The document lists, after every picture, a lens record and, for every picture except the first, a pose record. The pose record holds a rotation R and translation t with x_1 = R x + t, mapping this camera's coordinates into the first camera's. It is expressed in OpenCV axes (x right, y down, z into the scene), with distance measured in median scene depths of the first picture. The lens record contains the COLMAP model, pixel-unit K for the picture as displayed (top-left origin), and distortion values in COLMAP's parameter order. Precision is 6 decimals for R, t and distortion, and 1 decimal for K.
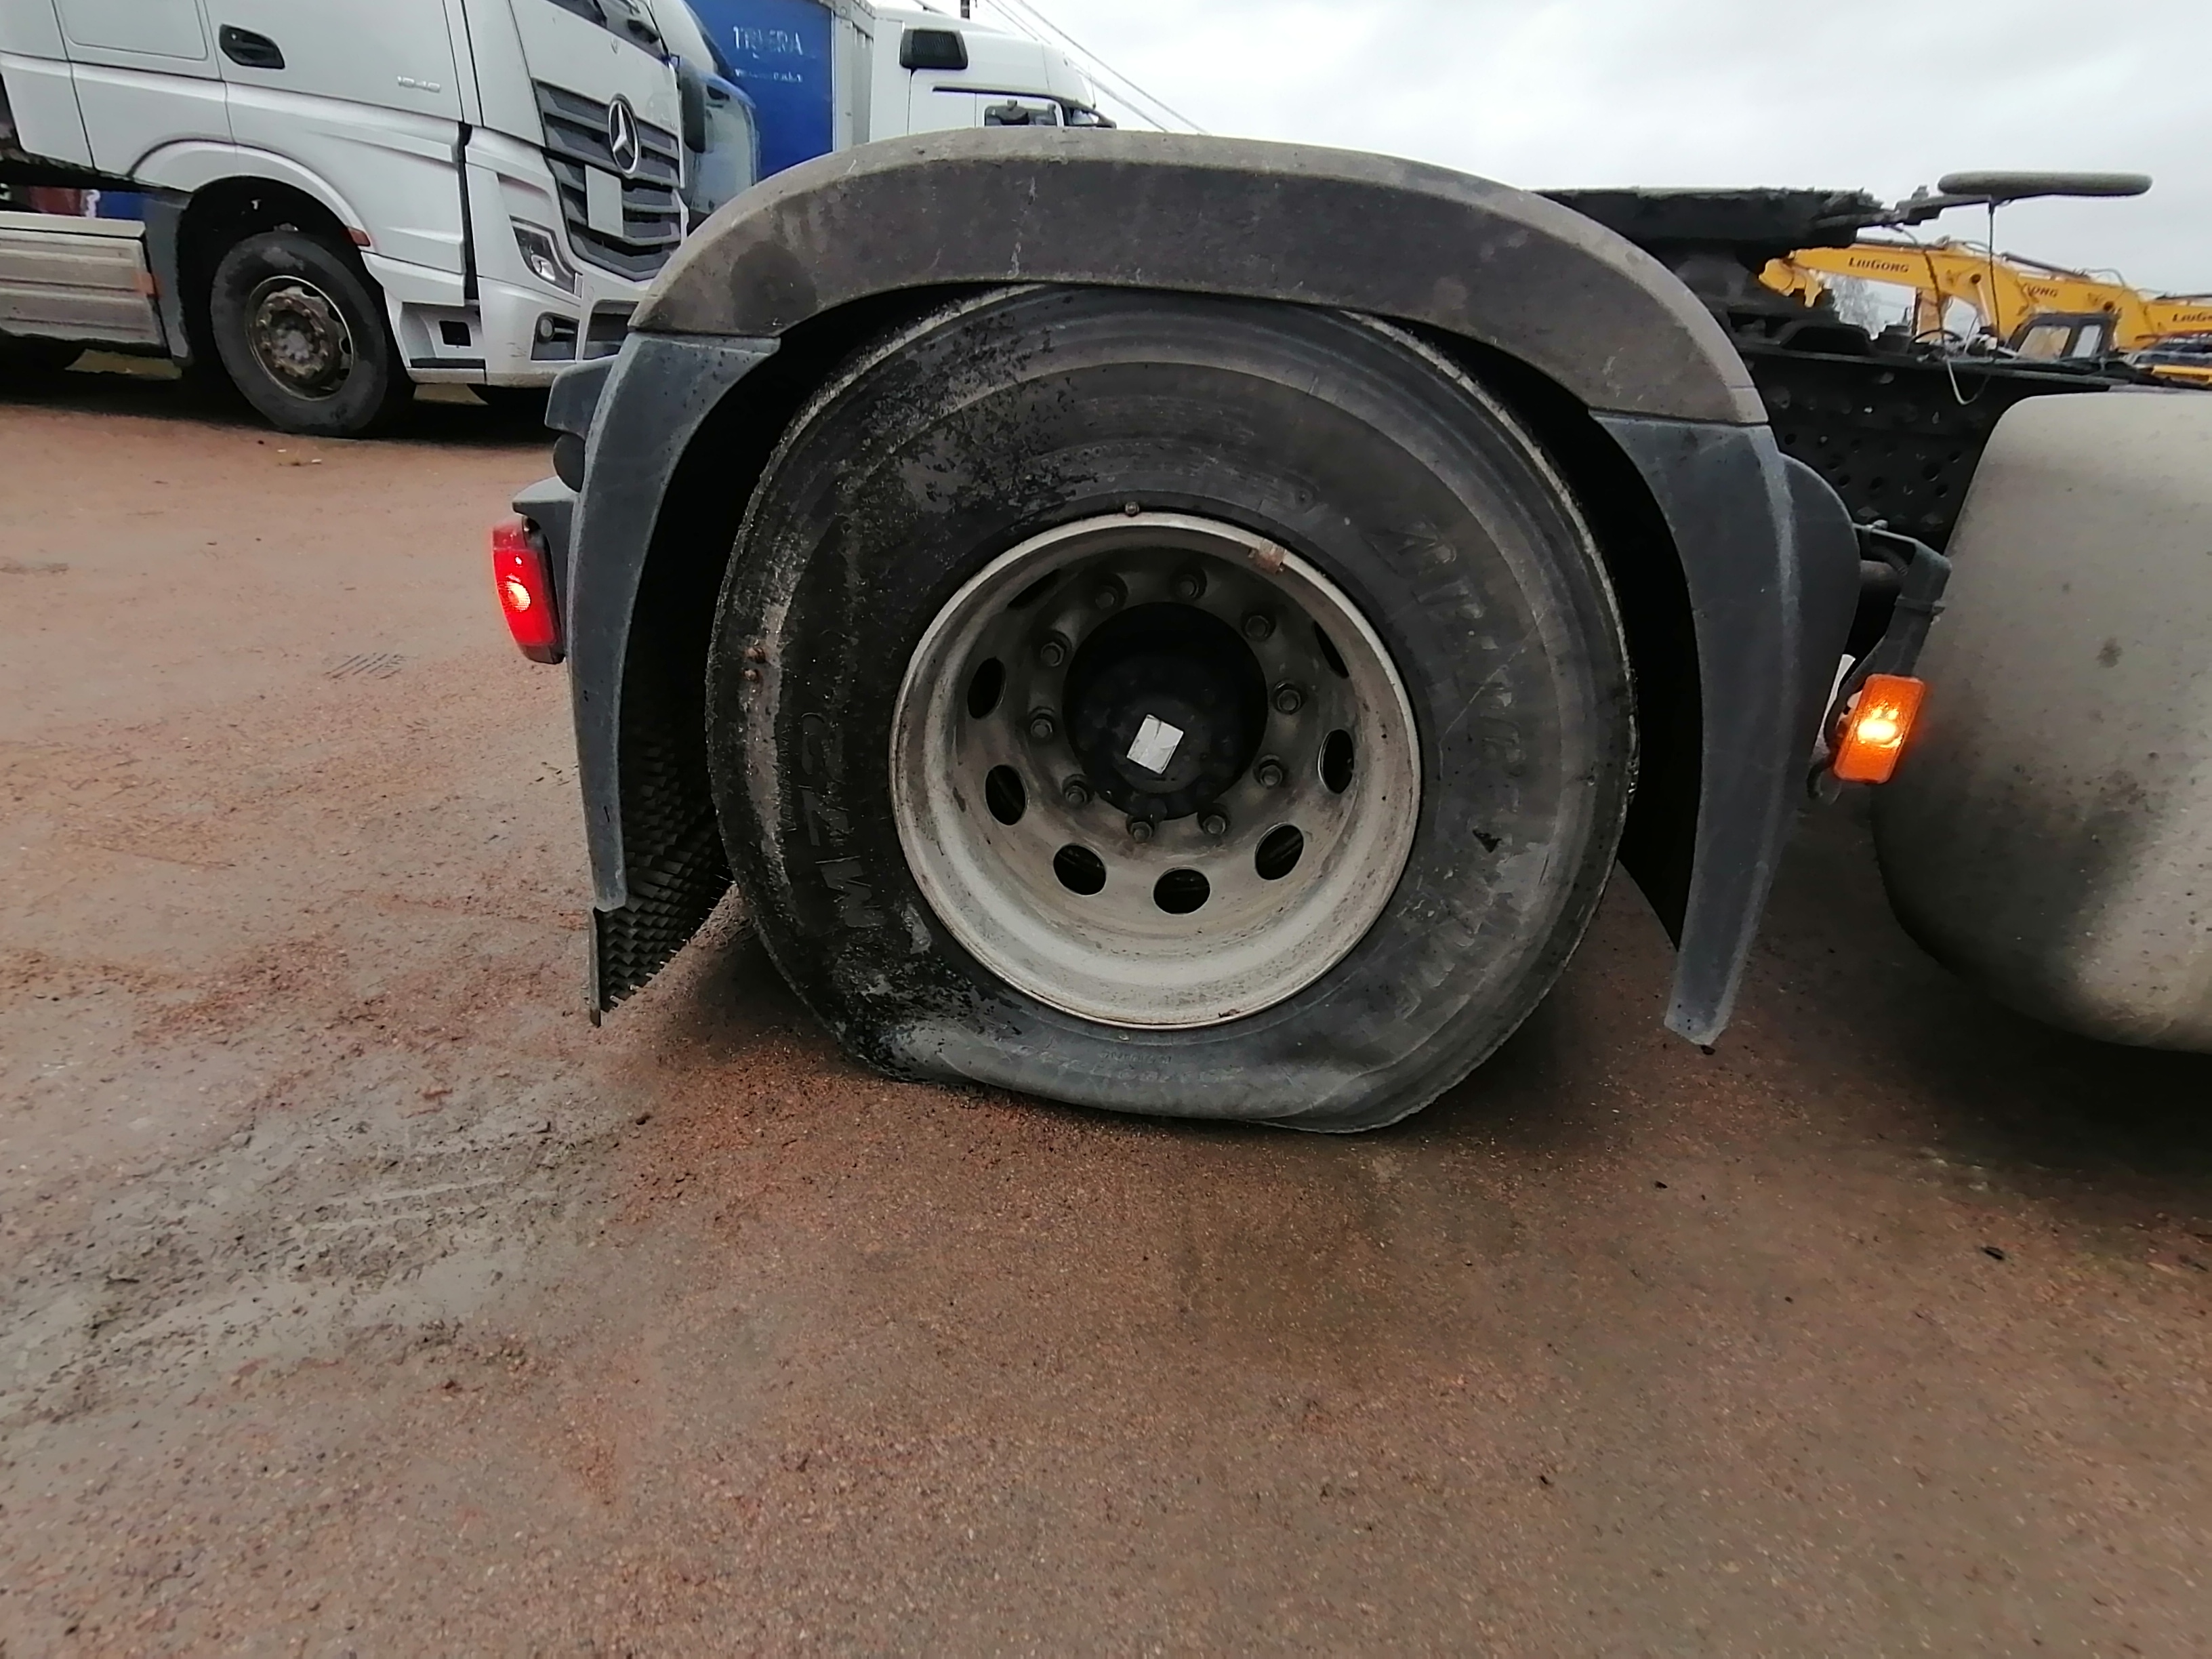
lens RADIAL K [[1065.7, 0, 1106.0], [0, 1065.7, 829.5], [0, 0, 1]] dist [-0.010209, -0.000007]
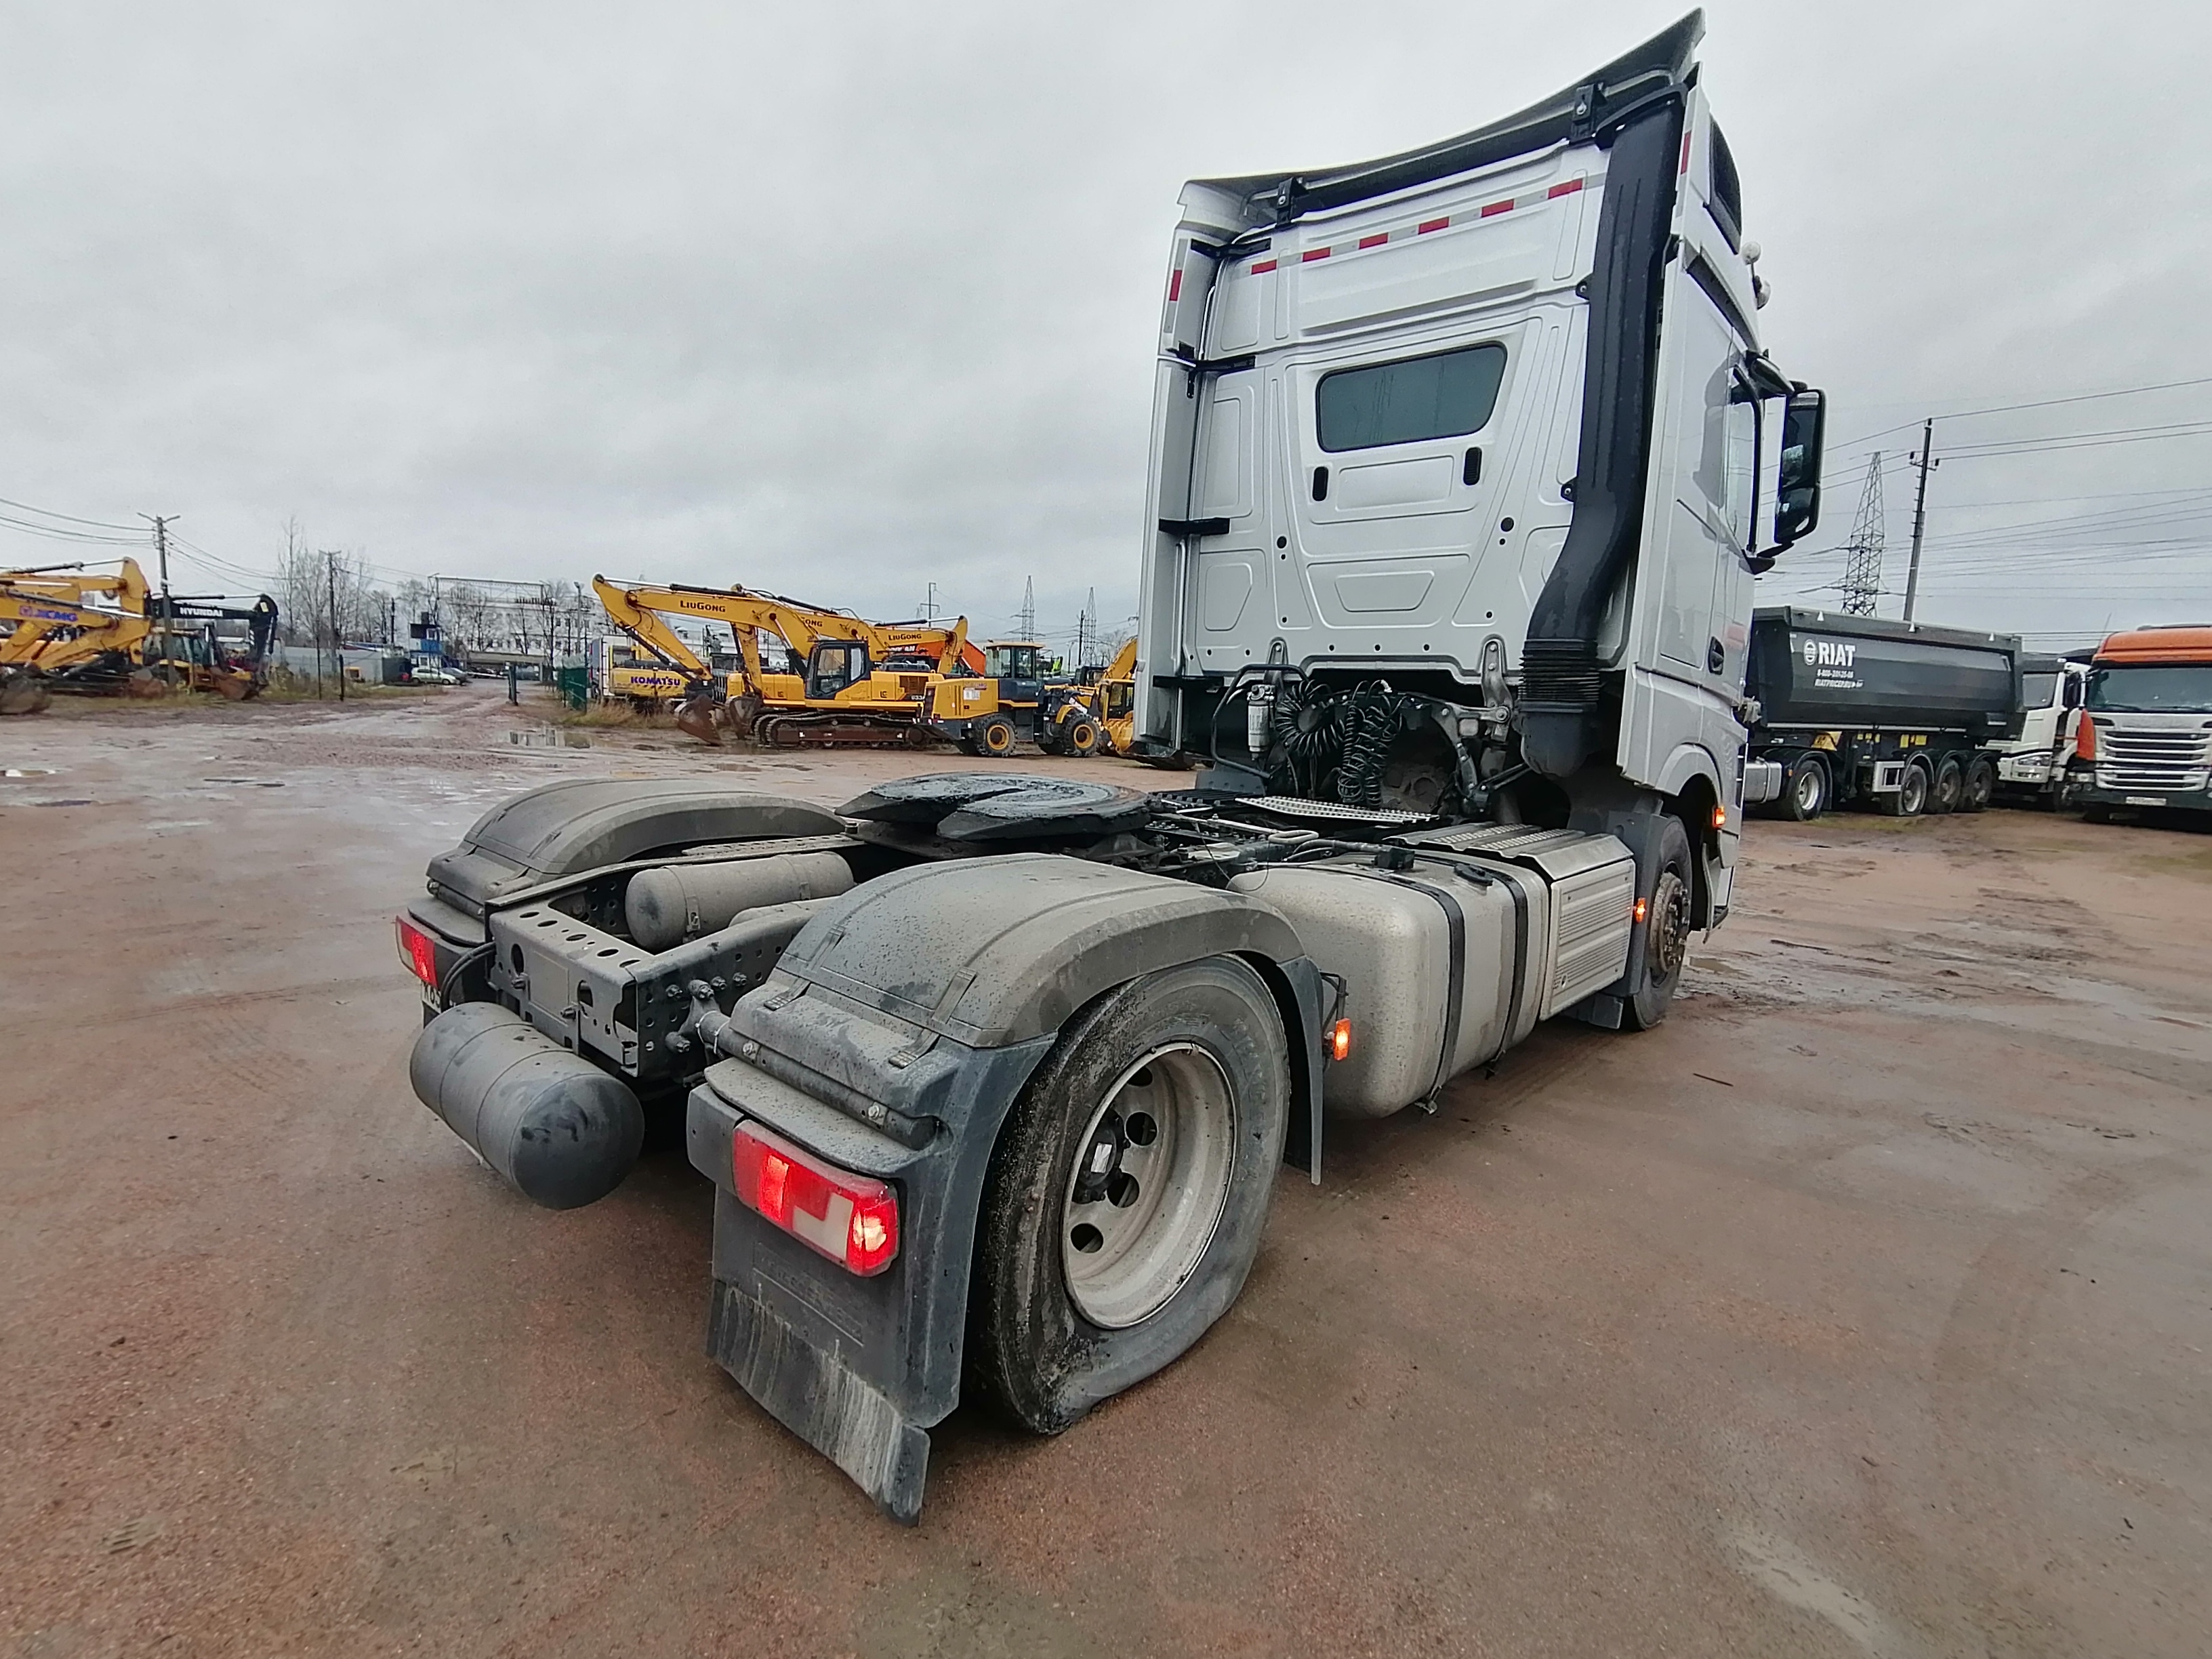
lens RADIAL K [[1065.7, 0, 1106.0], [0, 1065.7, 829.5], [0, 0, 1]] dist [-0.010209, -0.000007]
pose [[0.579610, -0.159746, 0.799083, -1.521270], [0.365743, 0.927279, -0.079916, -0.525987], [-0.728206, 0.338579, 0.595886, -0.325753]]
